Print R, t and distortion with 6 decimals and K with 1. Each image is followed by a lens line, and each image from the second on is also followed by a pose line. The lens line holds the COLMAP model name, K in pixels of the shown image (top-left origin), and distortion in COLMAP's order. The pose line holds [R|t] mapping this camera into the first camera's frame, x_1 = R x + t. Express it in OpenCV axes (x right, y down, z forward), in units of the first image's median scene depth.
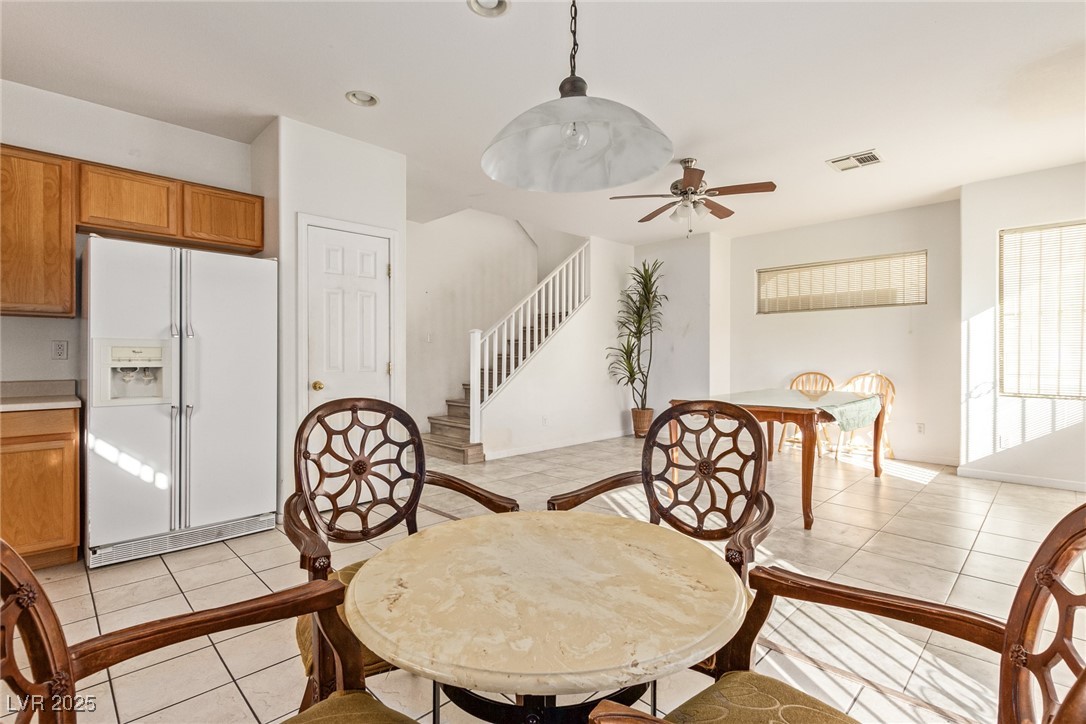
lens RADIAL K [[503.4, 0, 543.0], [0, 503.4, 362.0], [0, 0, 1]] dist [0.002172, -0.000274]
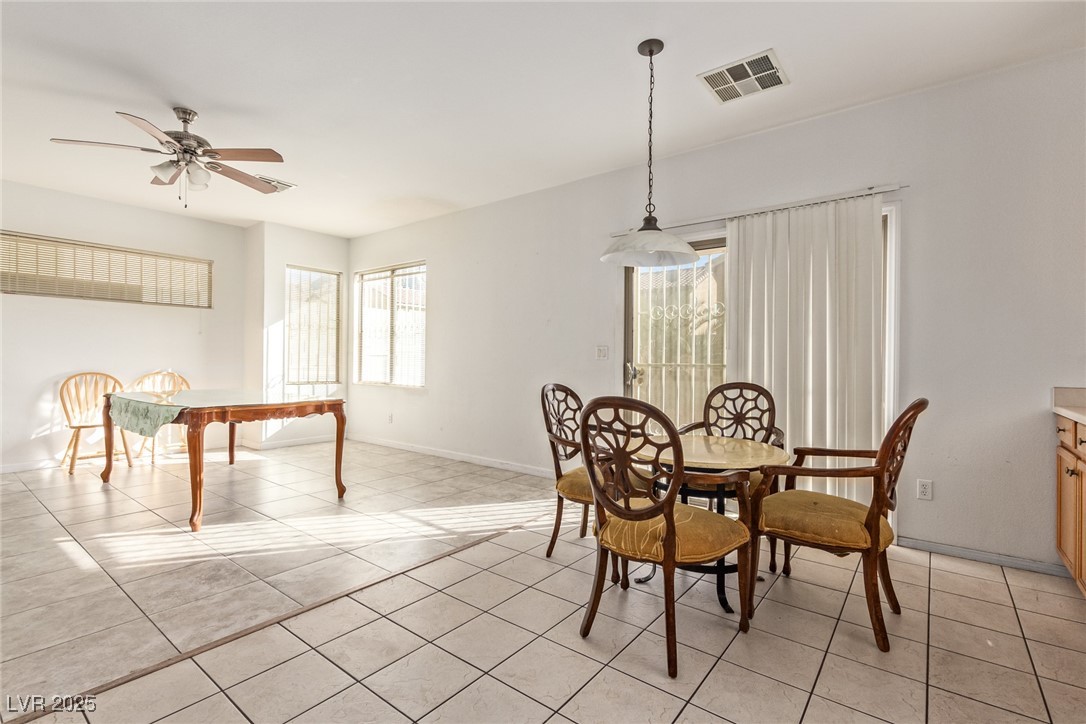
lens RADIAL K [[500.1, 0, 543.3], [0, 500.1, 359.4], [0, 0, 1]] dist [0.013822, -0.000107]
pose [[-0.126384, -0.001758, 0.991980, -0.443884], [-0.001139, 0.999998, 0.001627, -0.004077], [-0.991981, -0.000924, -0.126386, 0.399730]]
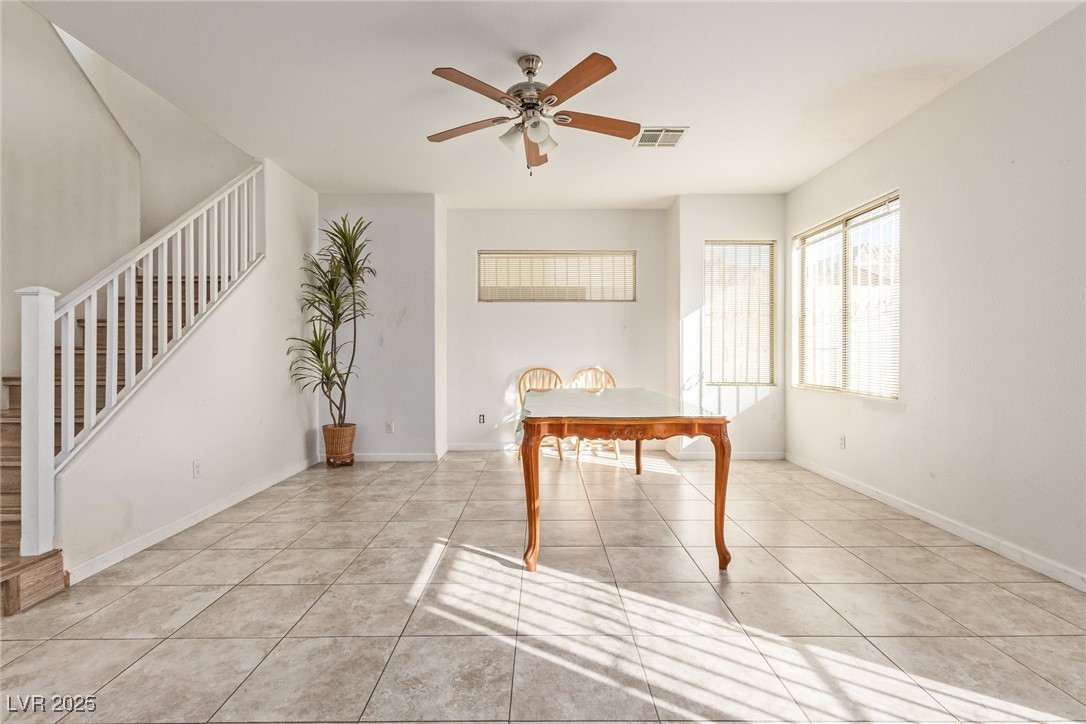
lens RADIAL K [[507.2, 0, 541.9], [0, 507.2, 354.4], [0, 0, 1]] dist [0.003486, -0.000108]
pose [[0.699082, -0.005784, 0.715018, -0.143340], [0.008271, 0.999966, 0.000002, -0.005109], [-0.714994, 0.005913, 0.699106, 0.386215]]
